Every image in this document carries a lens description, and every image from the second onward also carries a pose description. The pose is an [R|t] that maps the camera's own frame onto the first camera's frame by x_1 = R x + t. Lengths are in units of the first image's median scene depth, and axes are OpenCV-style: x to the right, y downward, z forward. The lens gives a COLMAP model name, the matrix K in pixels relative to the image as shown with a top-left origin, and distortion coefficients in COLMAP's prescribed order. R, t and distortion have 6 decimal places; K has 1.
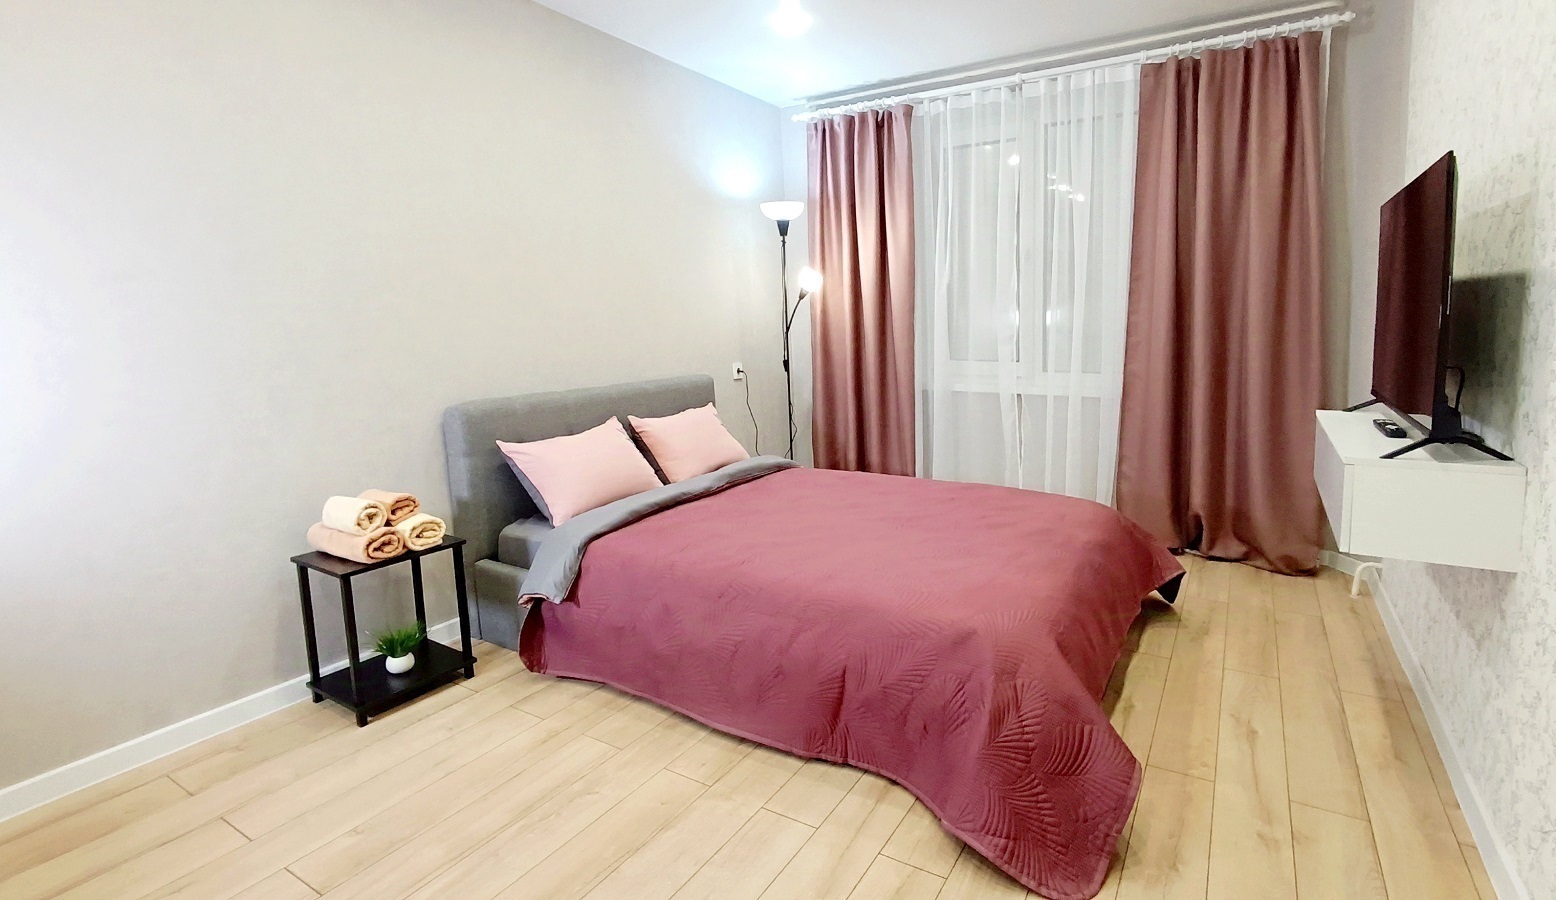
lens RADIAL K [[740.2, 0, 776.9], [0, 740.2, 427.7], [0, 0, 1]] dist [0.008458, 0.000225]
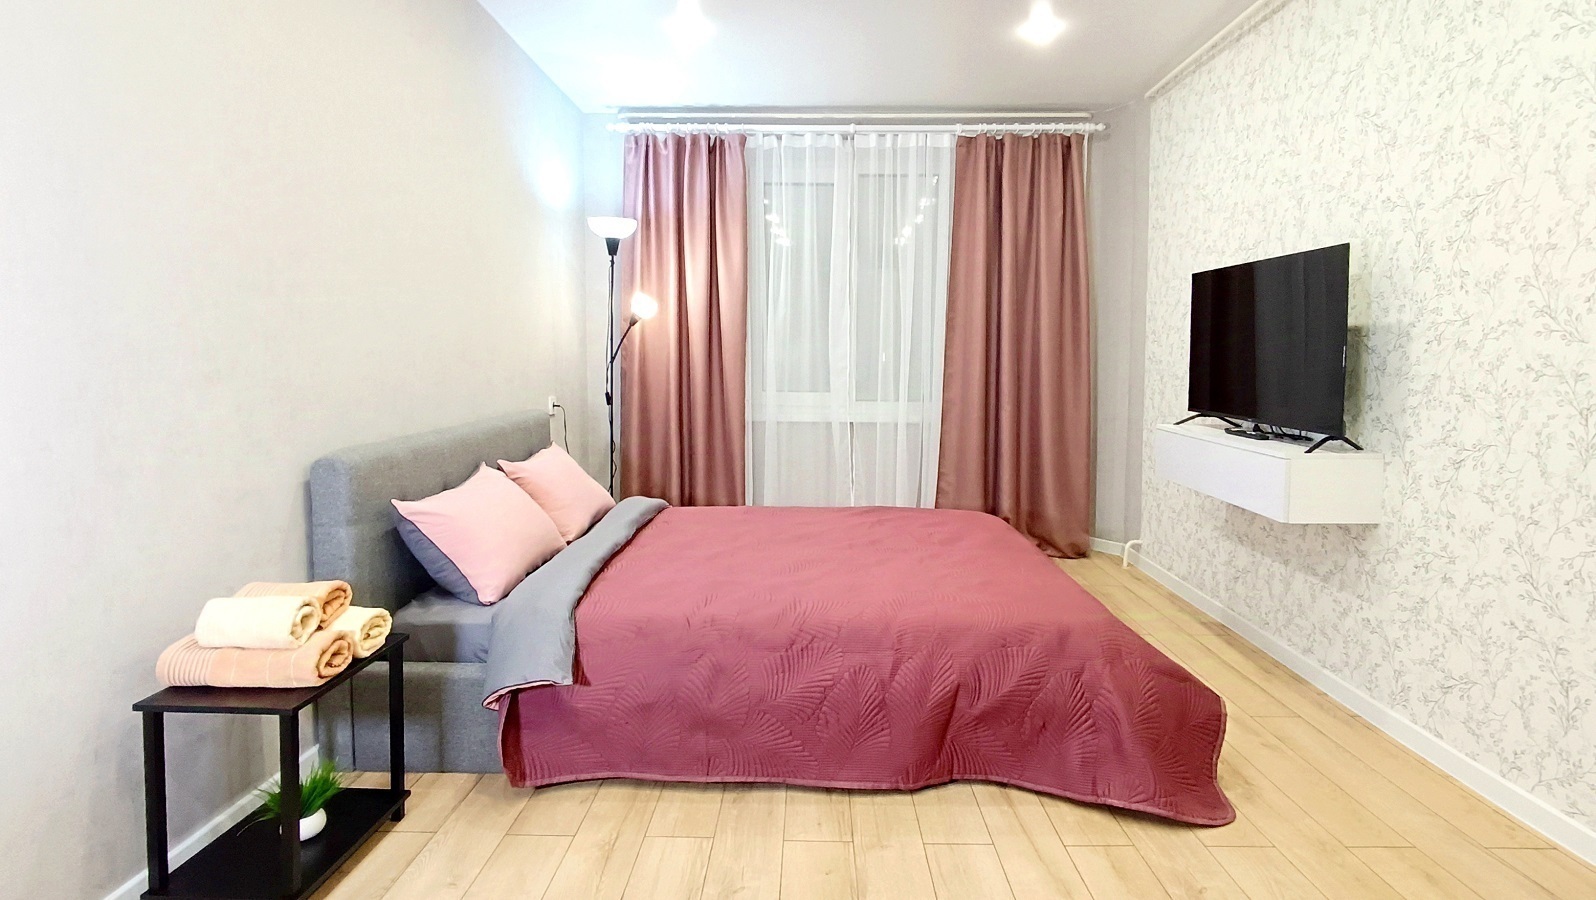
lens RADIAL K [[761.7, 0, 798.0], [0, 761.7, 450.0], [0, 0, 1]] dist [0.003180, -0.000249]
pose [[0.863067, -0.045356, 0.503049, -0.354556], [0.054292, 0.998520, -0.003118, -0.006763], [-0.502163, 0.030003, 0.864252, 0.109624]]
